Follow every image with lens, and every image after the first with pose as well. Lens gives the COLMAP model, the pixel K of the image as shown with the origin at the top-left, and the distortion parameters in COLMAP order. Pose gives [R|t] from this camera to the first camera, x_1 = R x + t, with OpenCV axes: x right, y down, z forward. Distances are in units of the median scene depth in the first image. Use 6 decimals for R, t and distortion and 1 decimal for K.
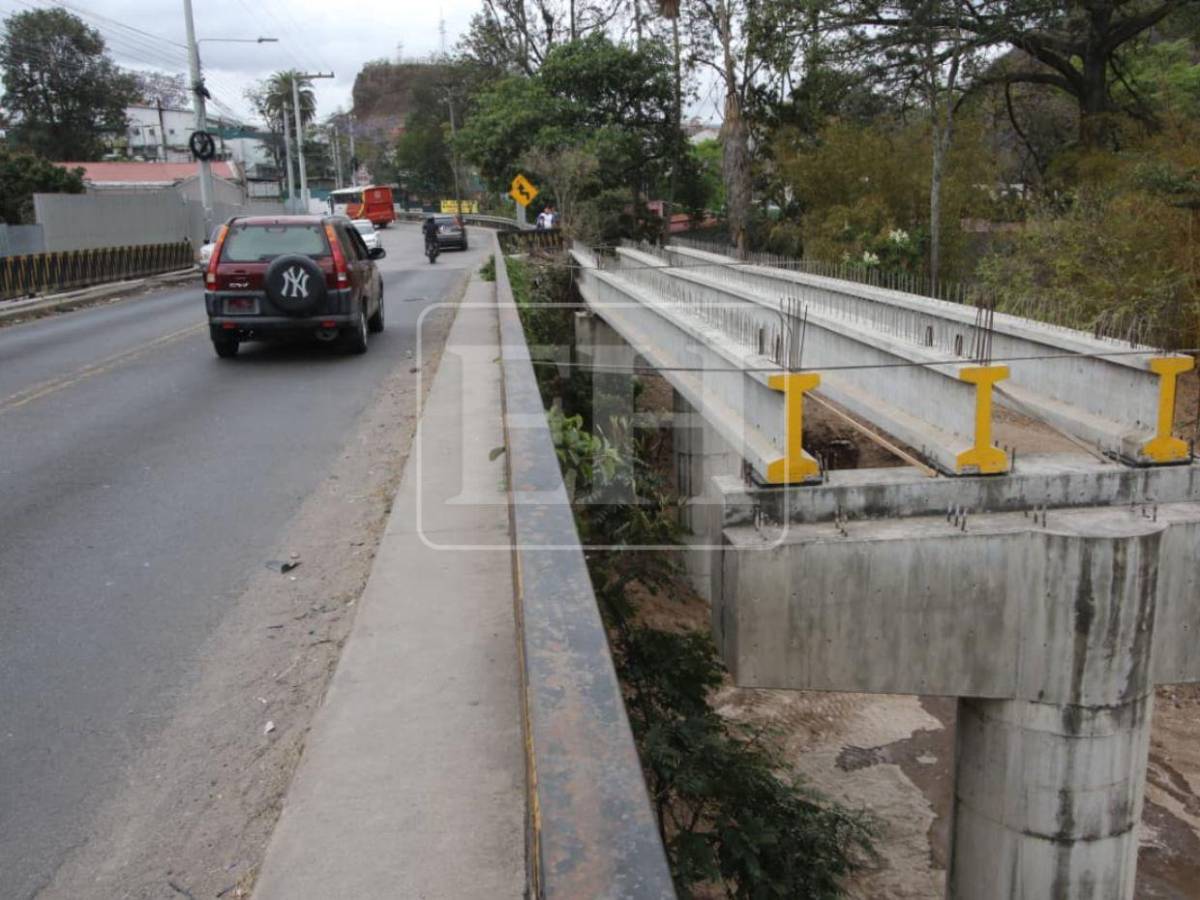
lens RADIAL K [[1163.8, 0, 610.9], [0, 1163.8, 461.1], [0, 0, 1]] dist [-0.006261, 0.030283]
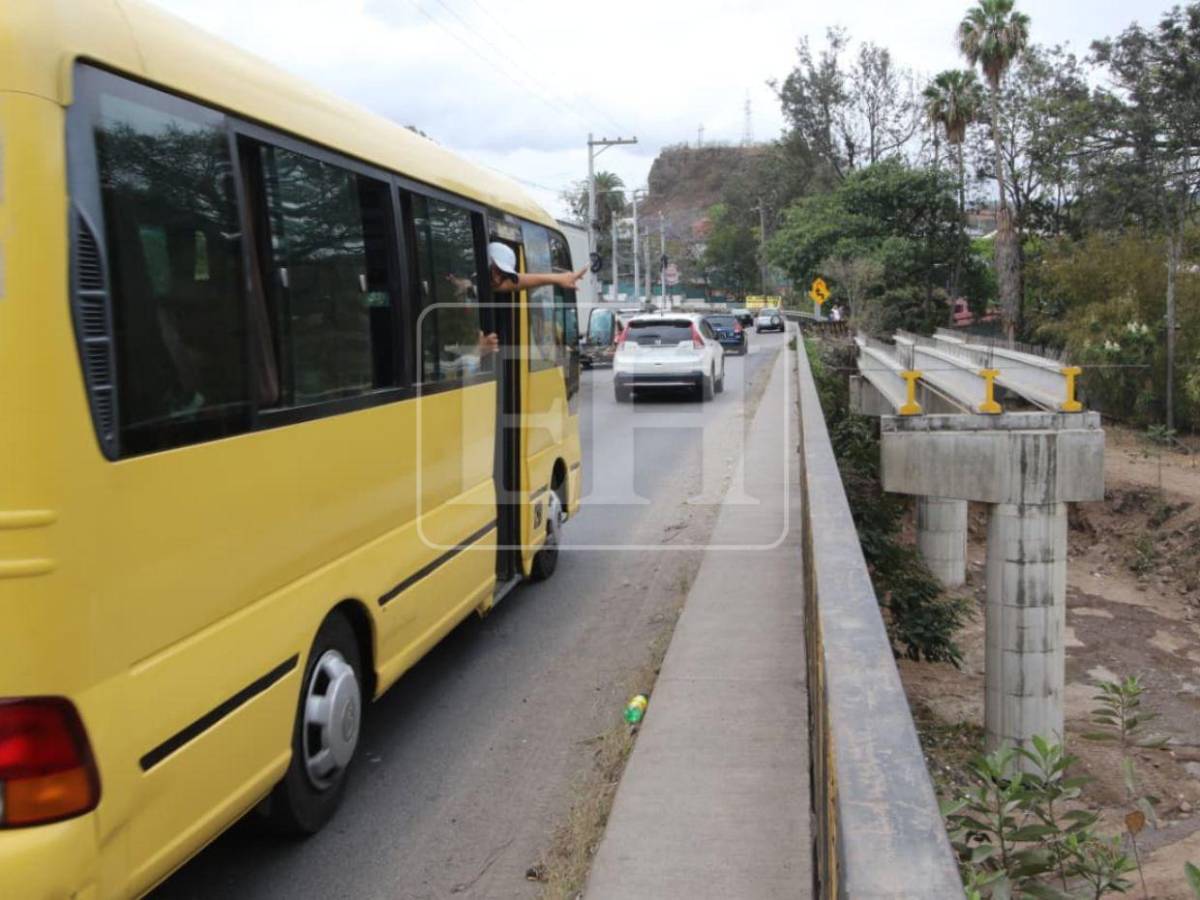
lens RADIAL K [[1389.0, 0, 596.9], [0, 1389.0, 464.9], [0, 0, 1]] dist [-0.004505, 0.021495]
pose [[0.971154, 0.026602, -0.236965, 0.079289], [-0.049494, 0.994603, -0.091187, 0.163862], [0.233260, 0.100285, 0.967229, -0.778816]]
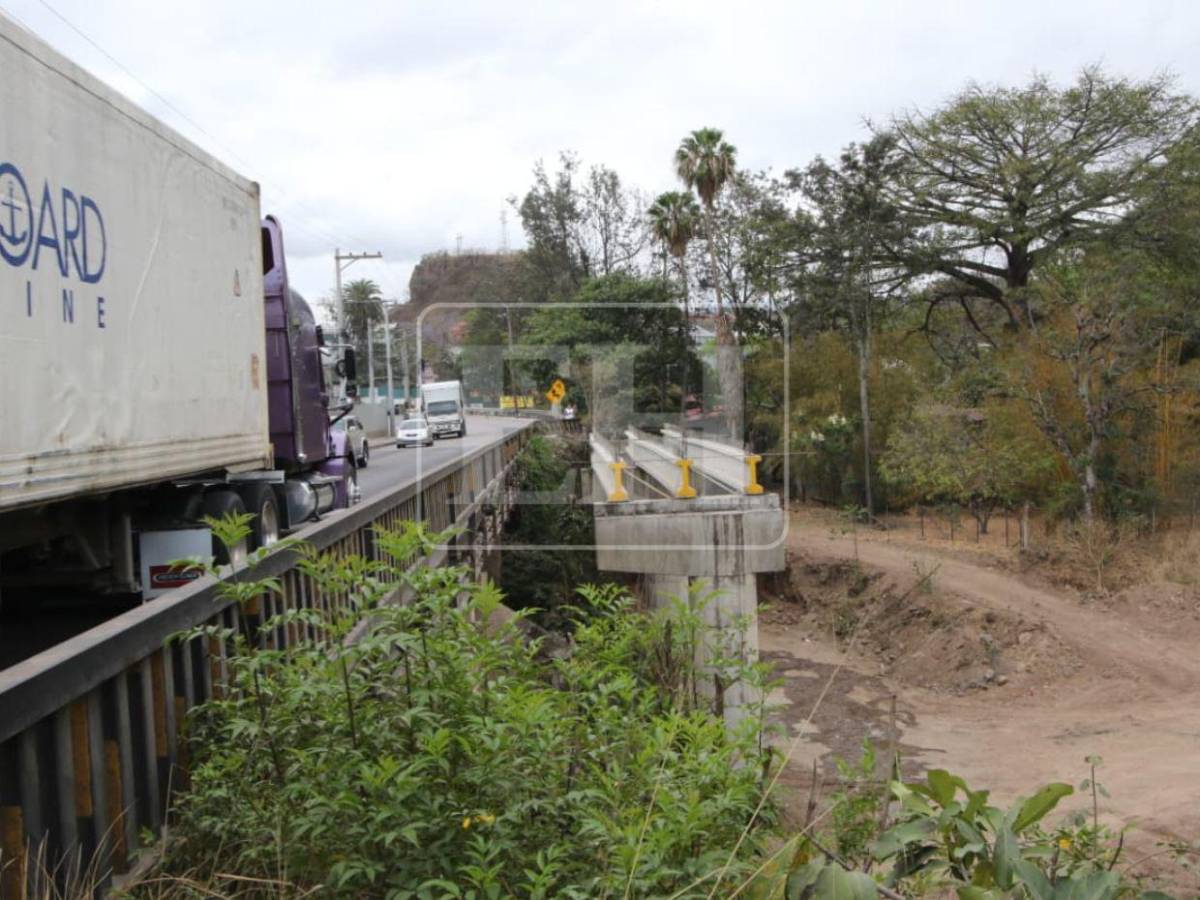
lens RADIAL K [[1354.9, 0, 623.0], [0, 1354.9, 453.5], [0, 0, 1]] dist [-0.018931, -0.003937]
pose [[0.998500, -0.015870, -0.052404, 0.128220], [0.006585, 0.984937, -0.172790, 0.179838], [0.054357, 0.172185, 0.983564, -0.863410]]
